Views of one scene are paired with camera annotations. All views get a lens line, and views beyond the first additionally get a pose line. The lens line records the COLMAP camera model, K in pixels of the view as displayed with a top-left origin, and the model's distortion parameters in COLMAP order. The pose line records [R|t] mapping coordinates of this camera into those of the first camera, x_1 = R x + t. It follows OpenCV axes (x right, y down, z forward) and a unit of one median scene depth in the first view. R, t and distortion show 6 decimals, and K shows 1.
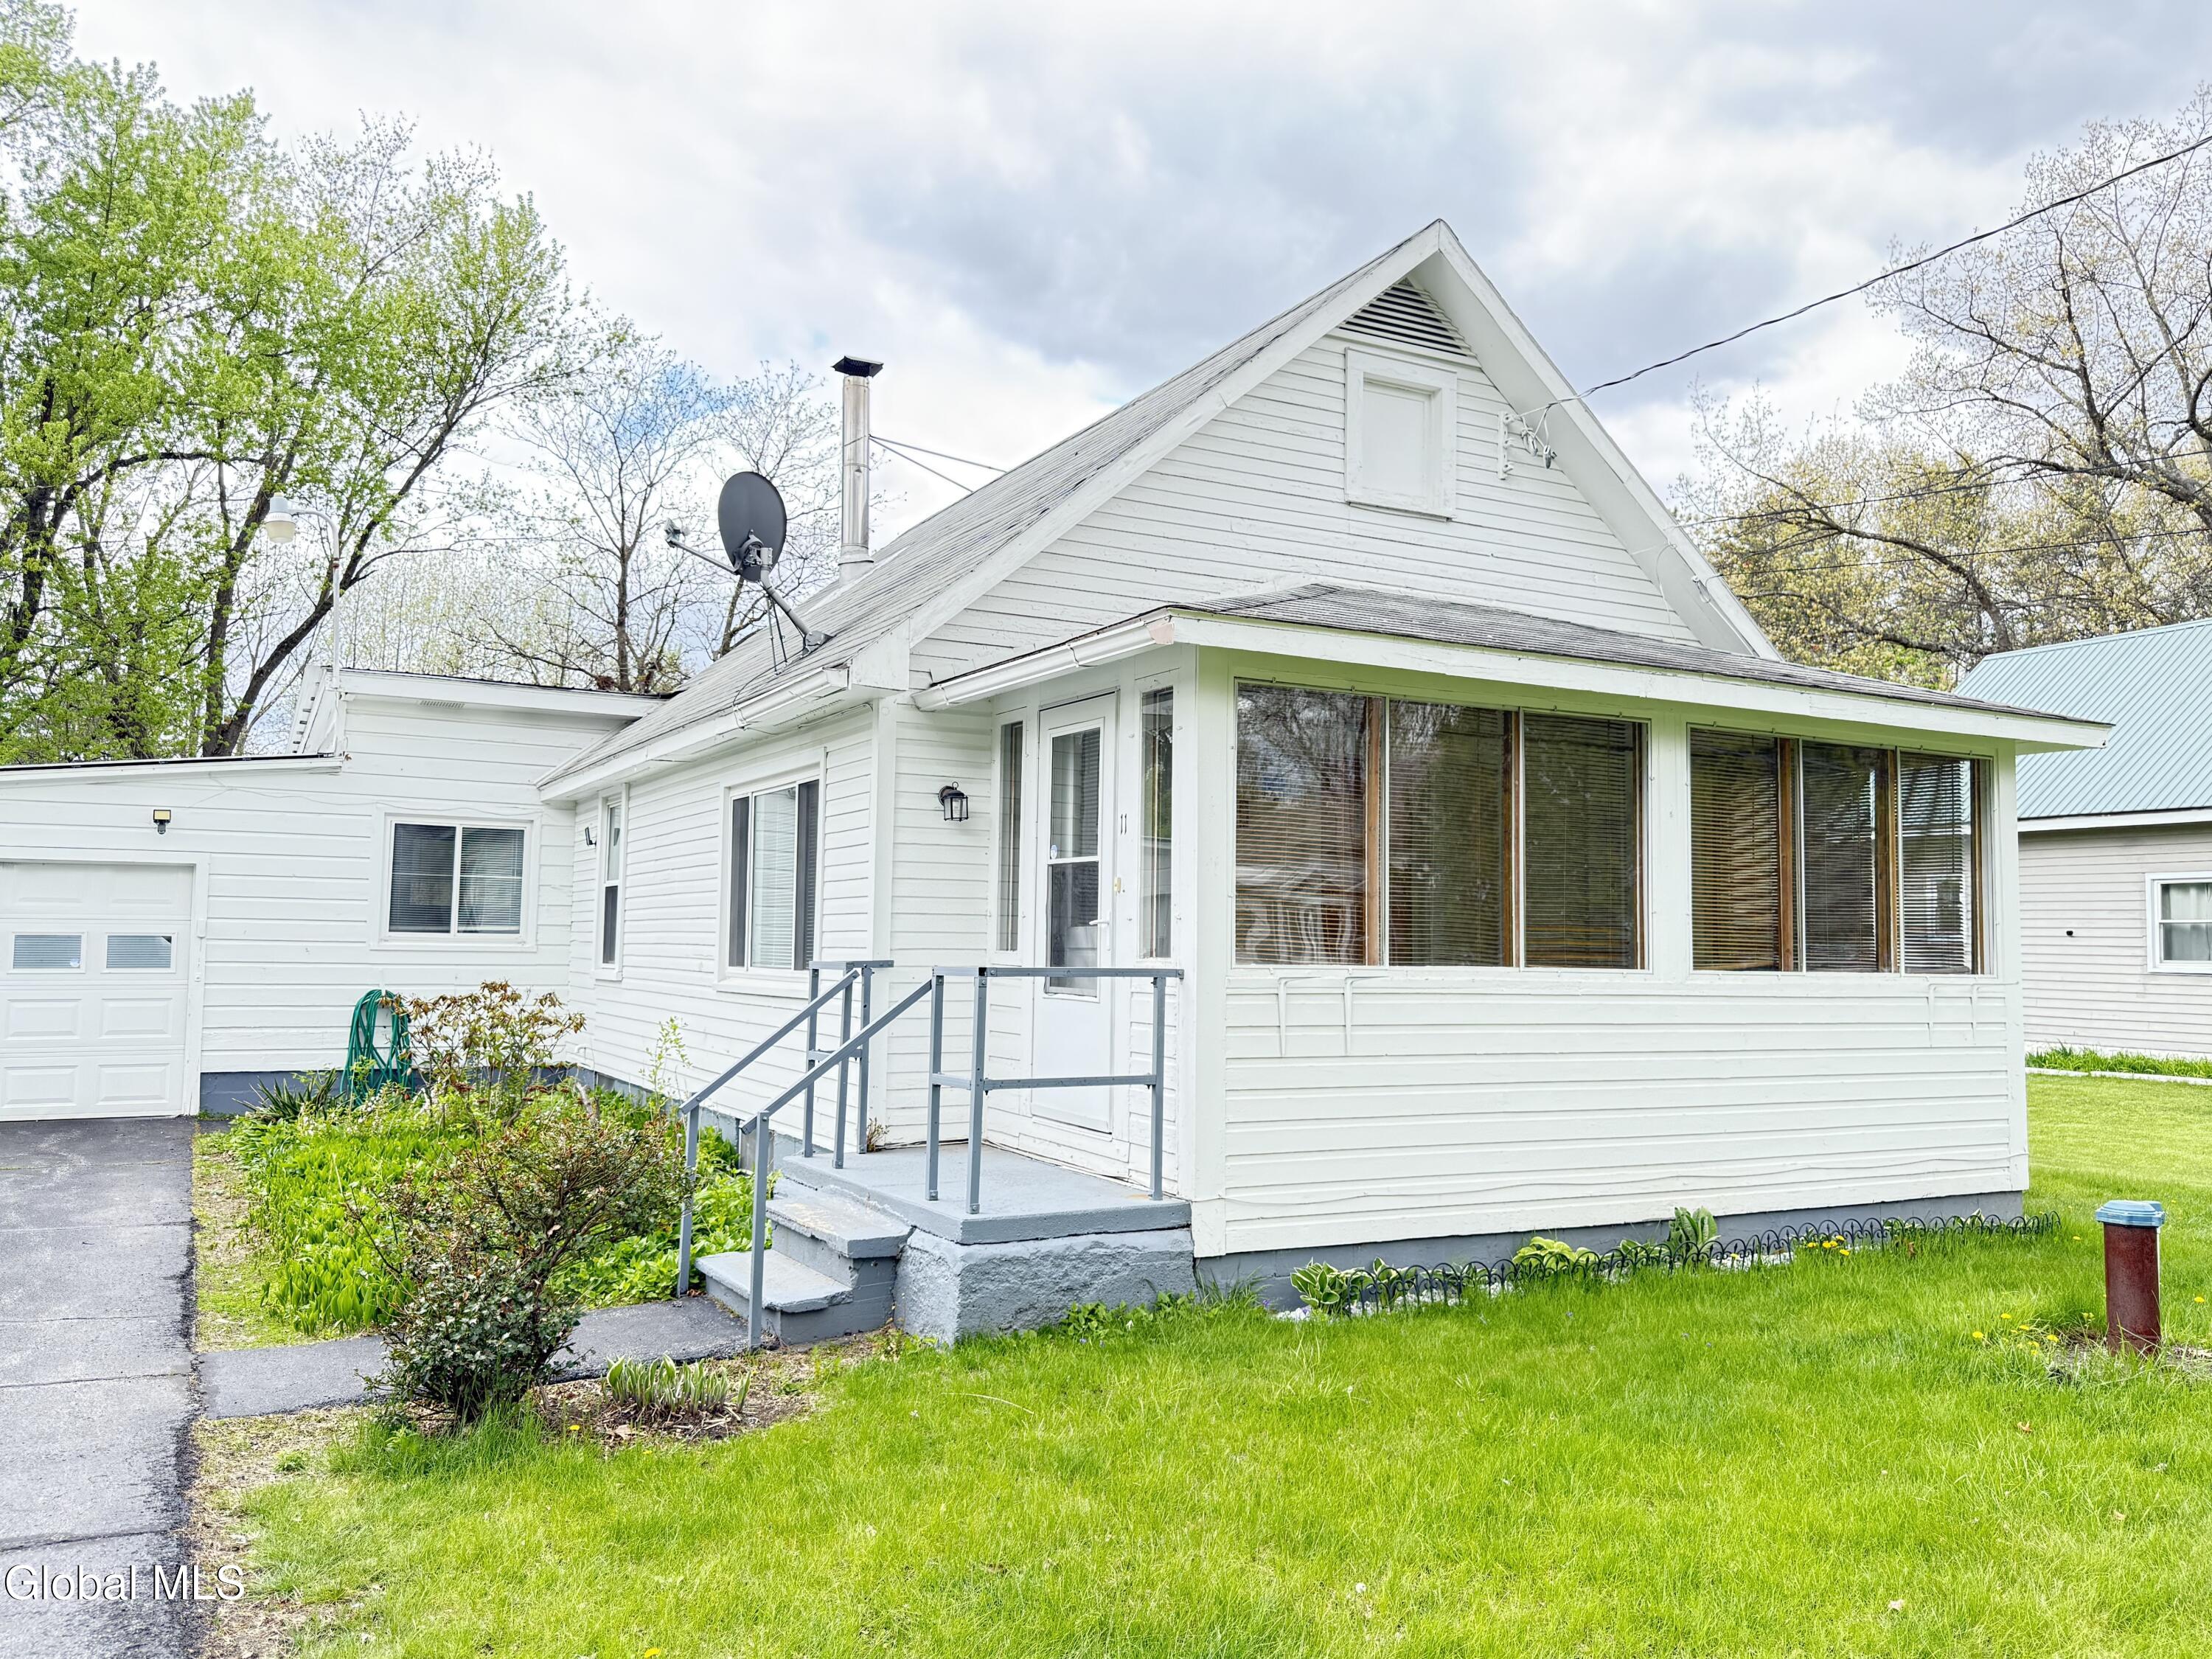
lens RADIAL K [[1664.9, 0, 1111.5], [0, 1664.9, 833.5], [0, 0, 1]] dist [0.008403, -0.006801]
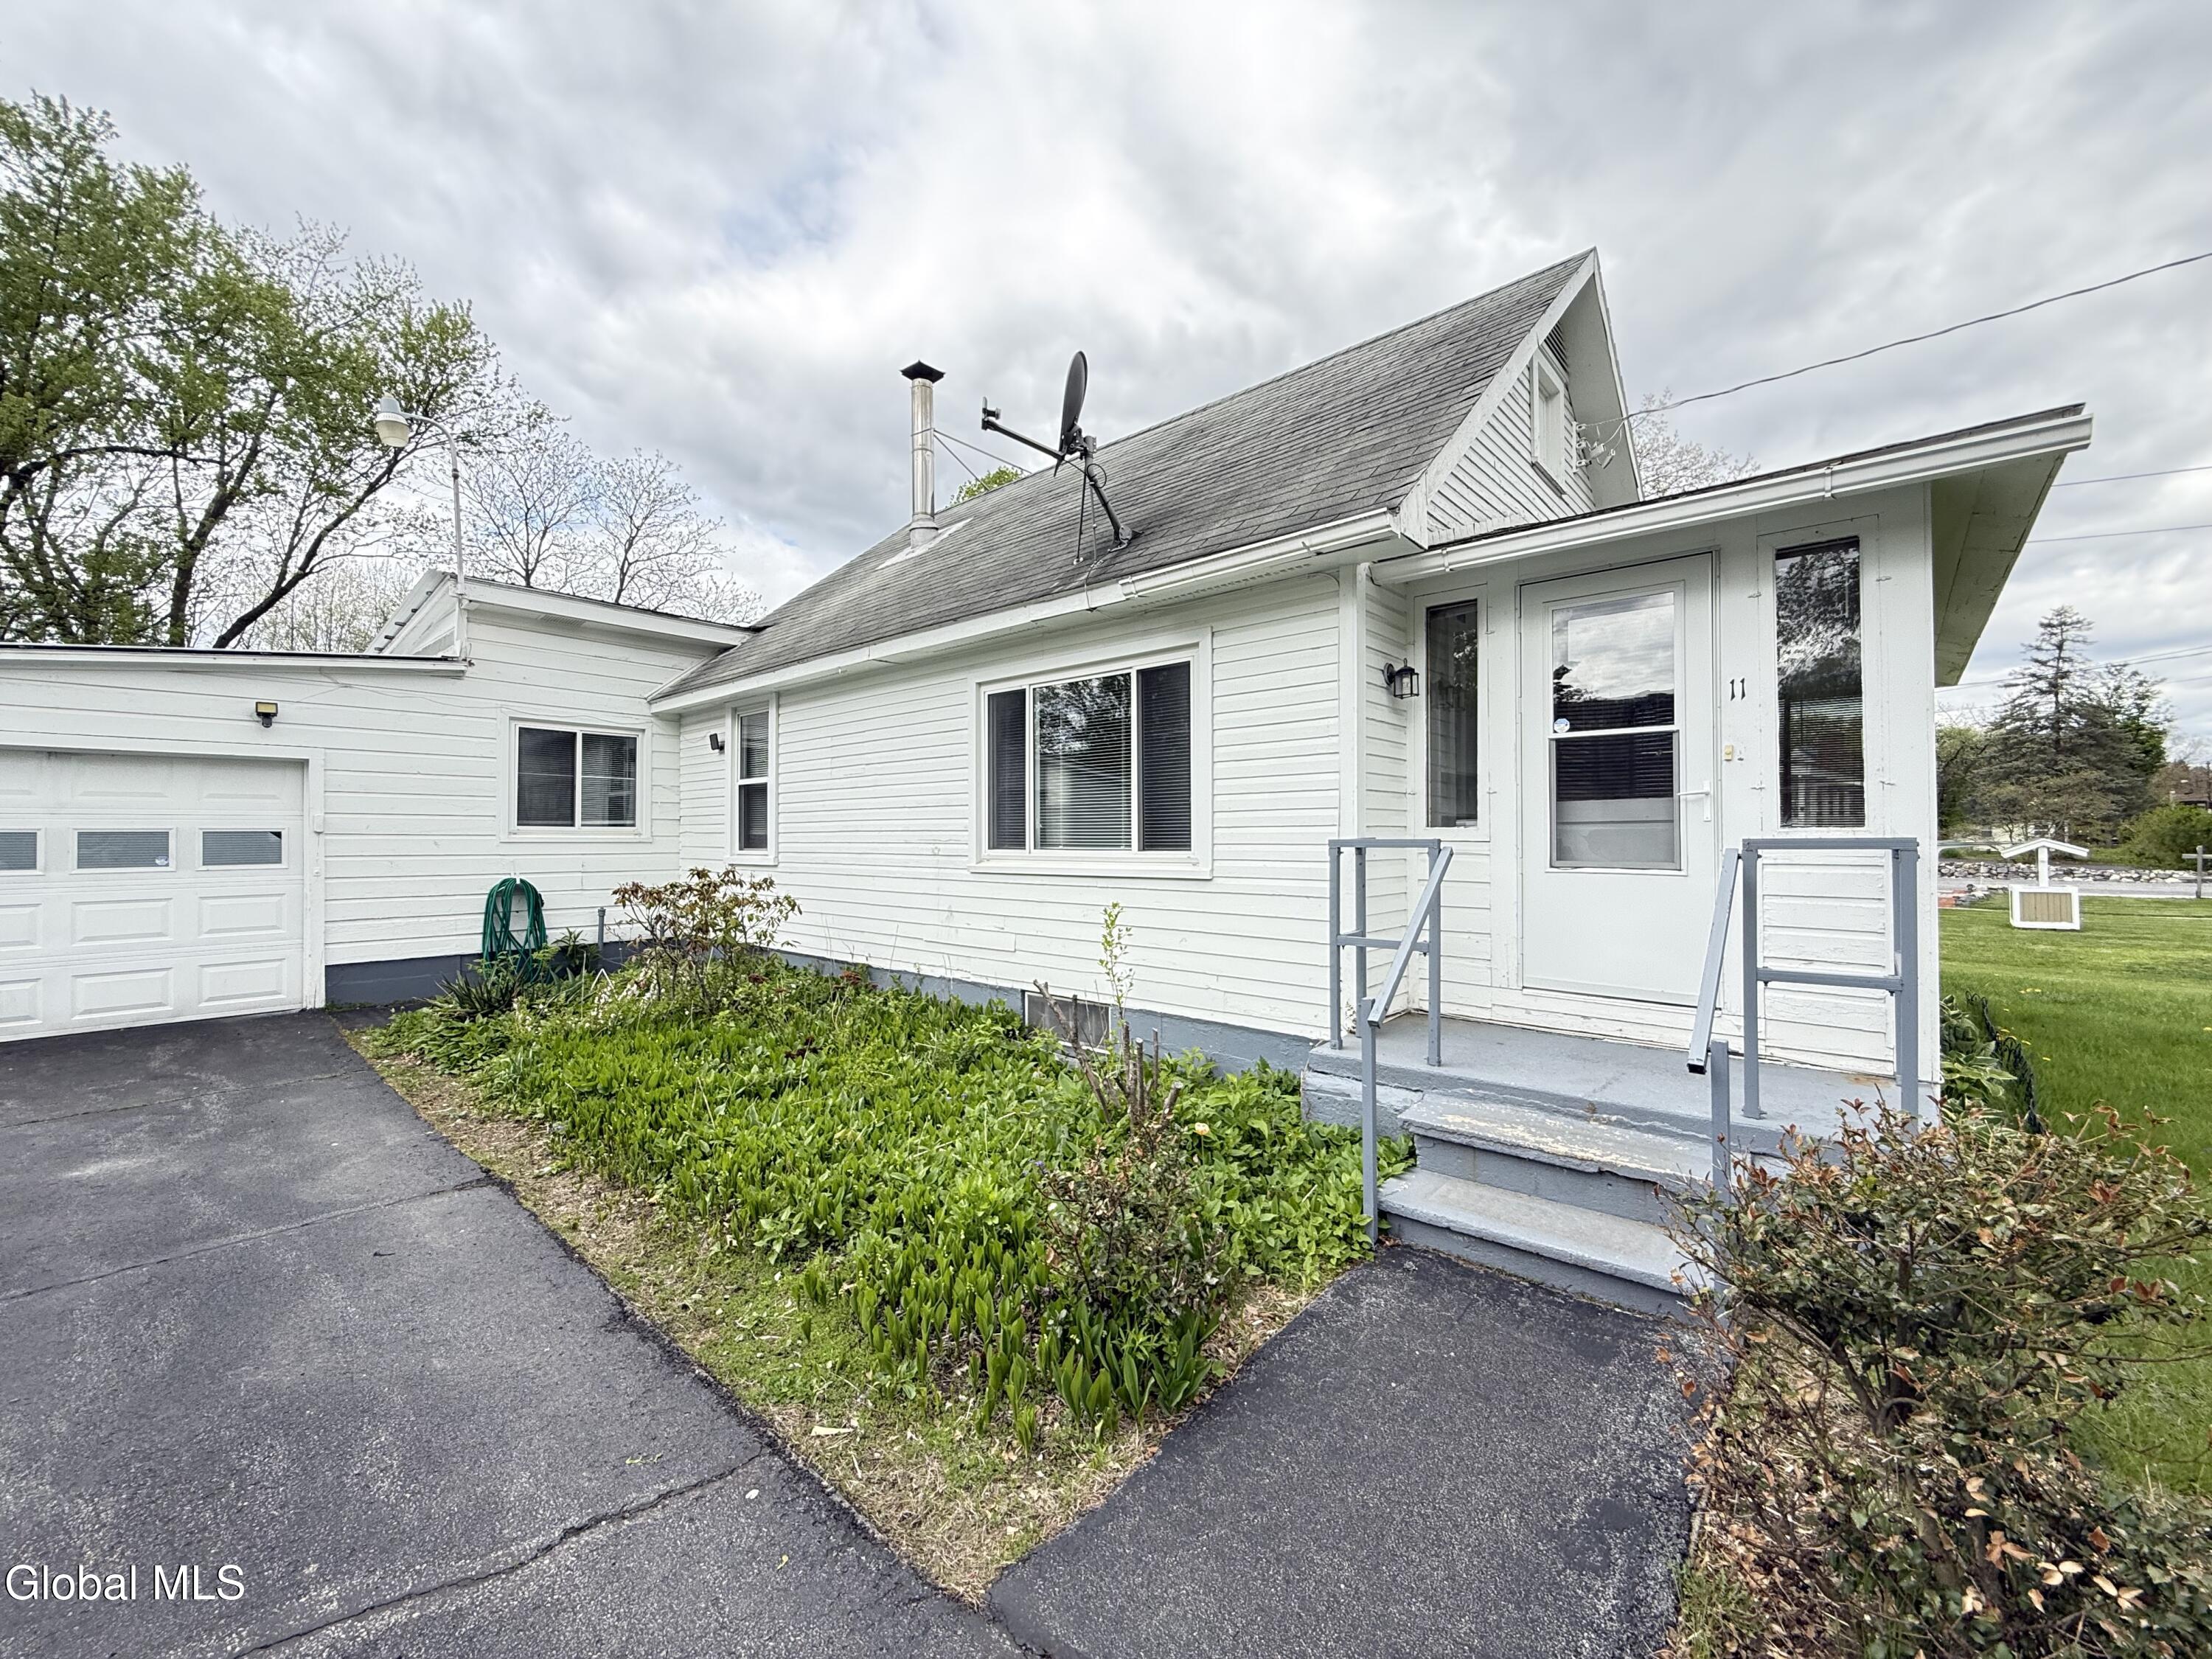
lens RADIAL K [[882.5, 0, 1091.3], [0, 882.5, 824.7], [0, 0, 1]] dist [0.001299, -0.000579]
pose [[0.944629, -0.010098, 0.327983, -0.262594], [-0.006754, 0.998716, 0.050200, 0.025926], [-0.328069, -0.049635, 0.943349, 0.324485]]
